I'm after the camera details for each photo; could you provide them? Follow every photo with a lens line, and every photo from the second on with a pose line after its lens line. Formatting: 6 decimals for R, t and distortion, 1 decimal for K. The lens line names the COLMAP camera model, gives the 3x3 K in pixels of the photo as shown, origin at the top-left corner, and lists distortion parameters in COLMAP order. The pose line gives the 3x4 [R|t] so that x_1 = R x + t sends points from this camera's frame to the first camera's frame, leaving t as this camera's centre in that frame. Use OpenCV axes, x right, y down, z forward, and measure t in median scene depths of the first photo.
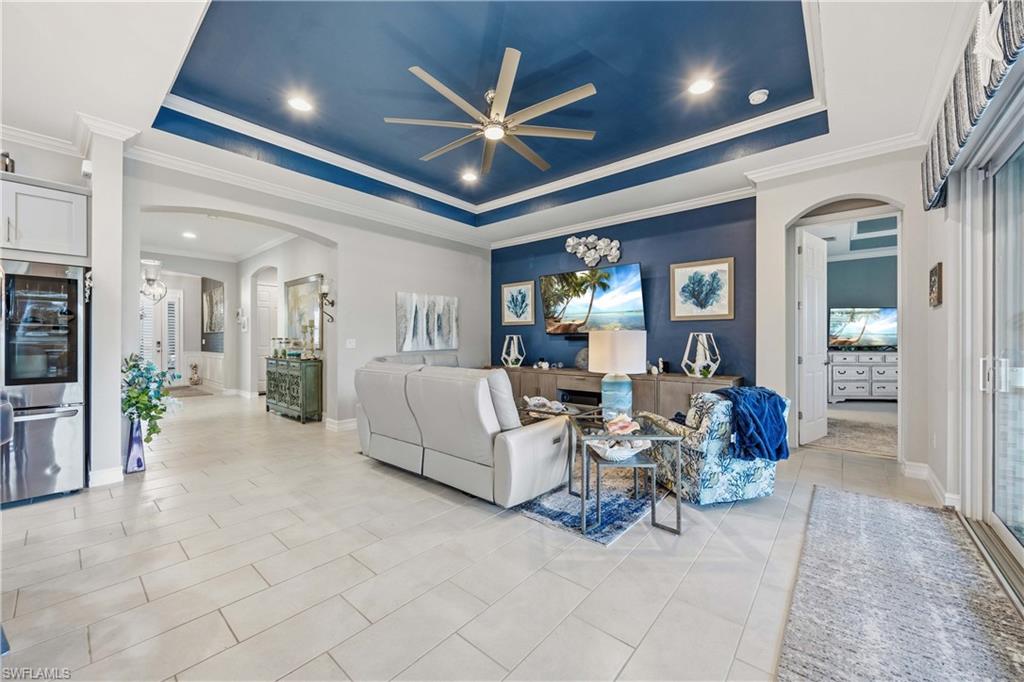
lens RADIAL K [[388.3, 0, 510.6], [0, 388.3, 341.2], [0, 0, 1]] dist [-0.004299, 0.000131]
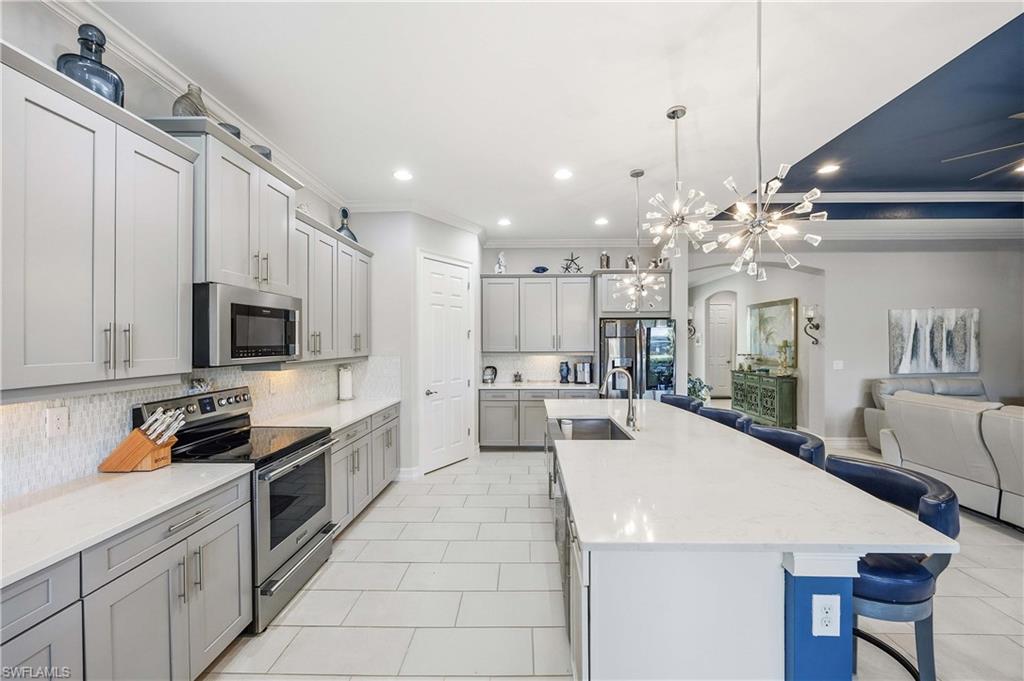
lens RADIAL K [[395.8, 0, 522.8], [0, 395.8, 342.3], [0, 0, 1]] dist [-0.001882, -0.000025]
pose [[0.639118, -0.002054, -0.769106, -0.116154], [0.002759, 0.999996, -0.000378, -0.046520], [0.769104, -0.001881, 0.639121, -0.264749]]
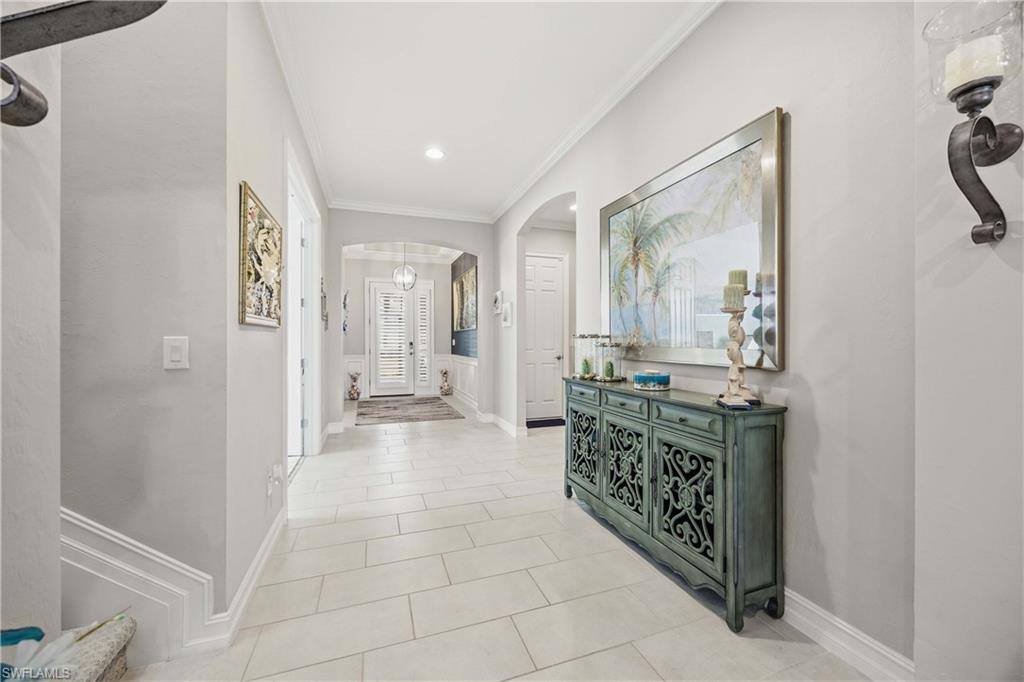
lens RADIAL K [[388.3, 0, 510.6], [0, 388.3, 341.2], [0, 0, 1]] dist [-0.004299, 0.000131]
pose [[0.866496, -0.000331, -0.499183, -0.476047], [0.000246, 1.000000, -0.000238, -0.001186], [0.499183, 0.000083, 0.866496, 0.595467]]
